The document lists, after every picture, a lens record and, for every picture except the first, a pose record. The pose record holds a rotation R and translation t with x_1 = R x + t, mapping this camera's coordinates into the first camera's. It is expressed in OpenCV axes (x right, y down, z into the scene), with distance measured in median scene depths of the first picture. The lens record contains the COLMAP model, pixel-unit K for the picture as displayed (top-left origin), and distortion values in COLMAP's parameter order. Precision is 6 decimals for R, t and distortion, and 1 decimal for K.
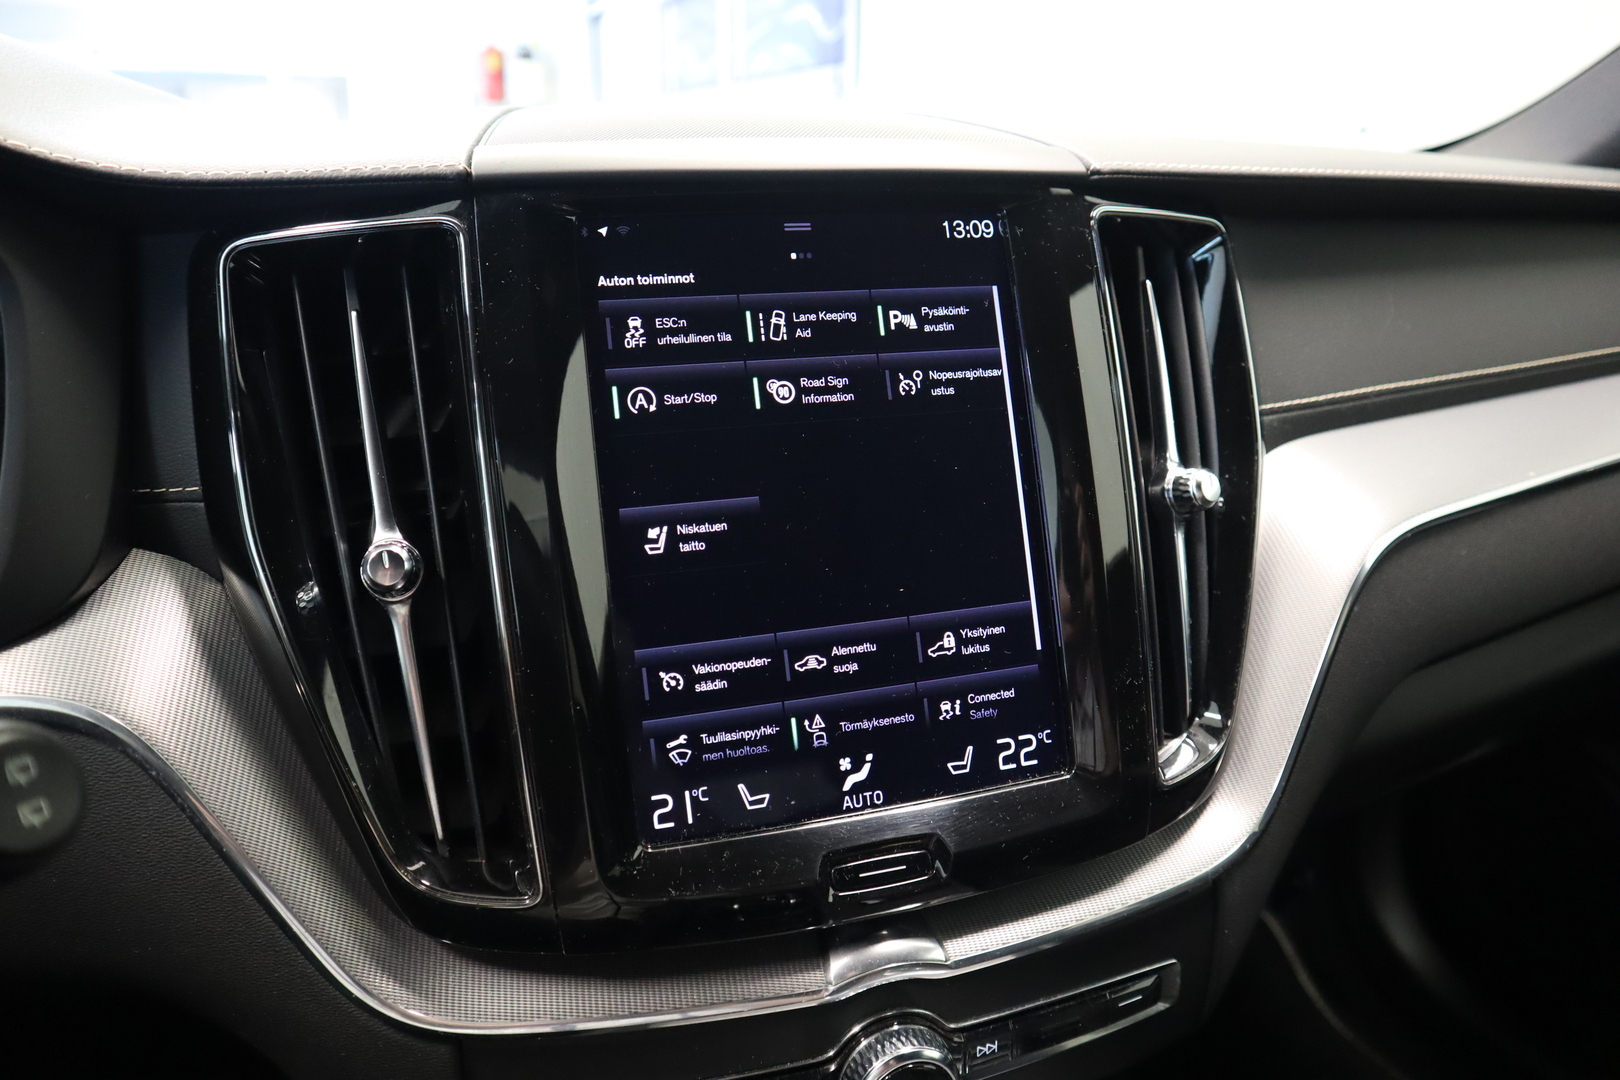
lens RADIAL K [[1122.4, 0, 810.0], [0, 1122.4, 540.0], [0, 0, 1]] dist [-0.141304, 0.110759]
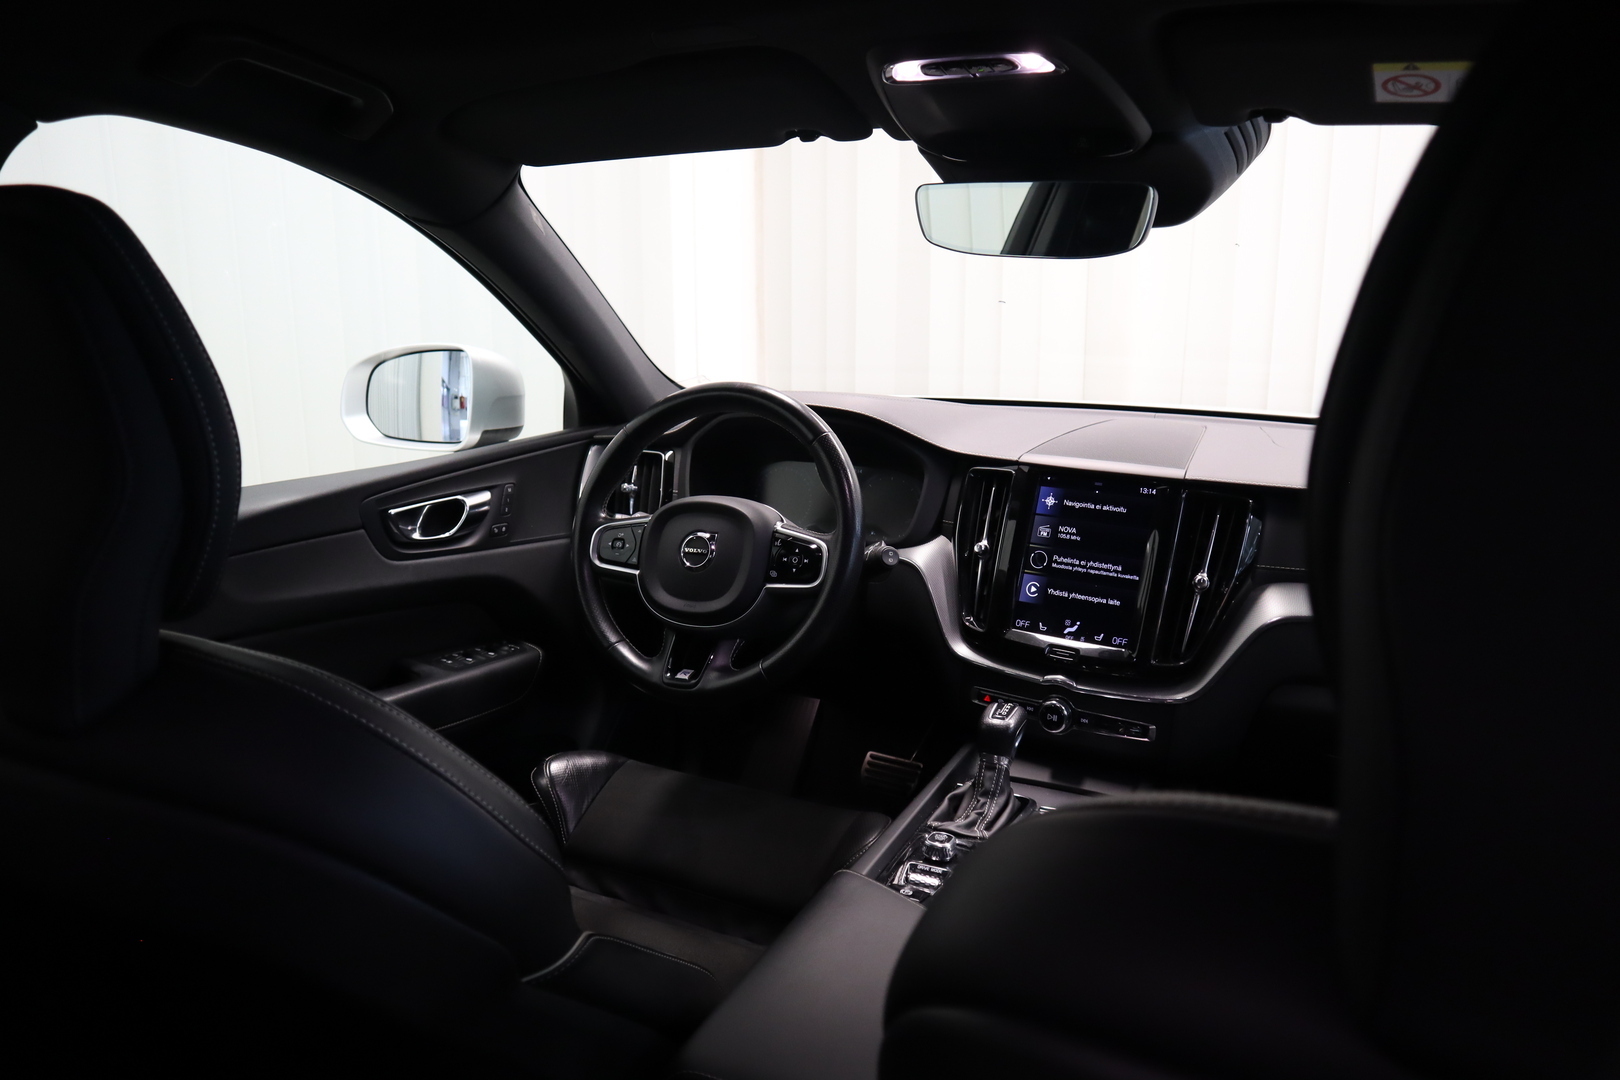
lens RADIAL K [[1126.9, 0, 806.5], [0, 1126.9, 545.4], [0, 0, 1]] dist [-0.128347, 0.095615]
pose [[0.621413, 0.191201, -0.759795, 2.161895], [-0.250111, 0.967436, 0.038895, 0.010995], [0.742490, 0.165863, 0.648998, -2.008356]]
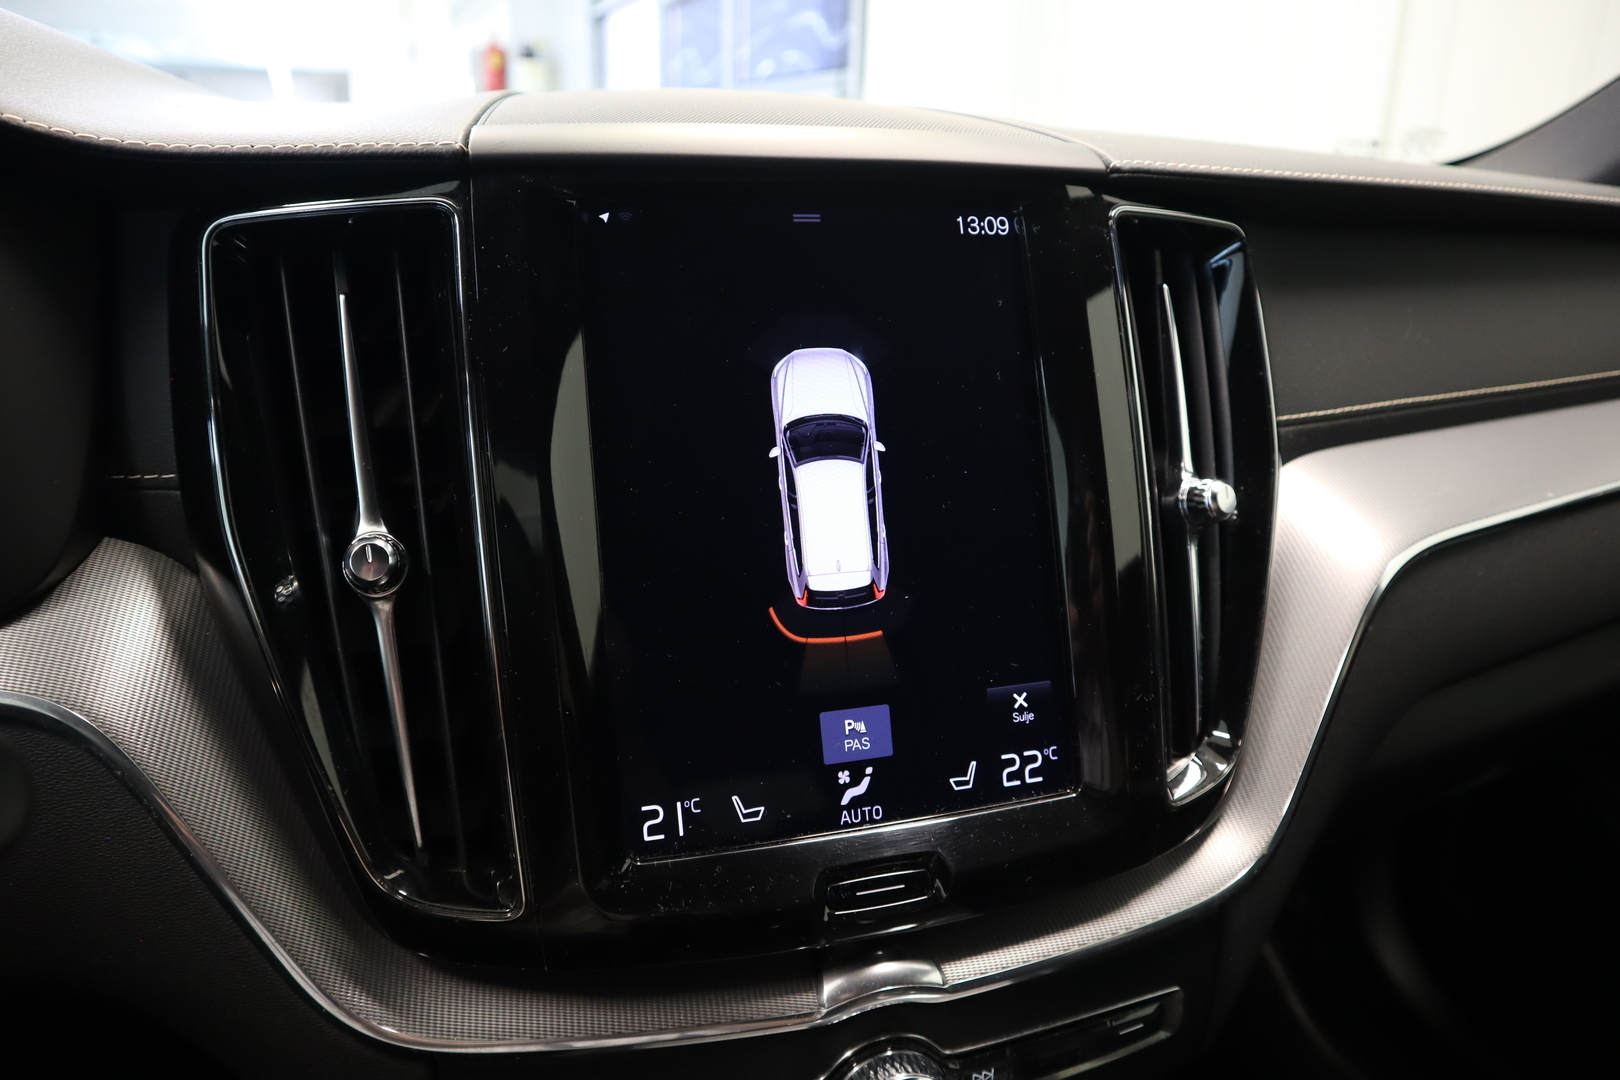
lens RADIAL K [[1126.9, 0, 806.5], [0, 1126.9, 545.4], [0, 0, 1]] dist [-0.128347, 0.095615]
pose [[0.999742, 0.022510, 0.002964, -0.007419], [-0.022504, 0.999745, -0.001949, 0.003406], [-0.003008, 0.001882, 0.999994, 0.032573]]
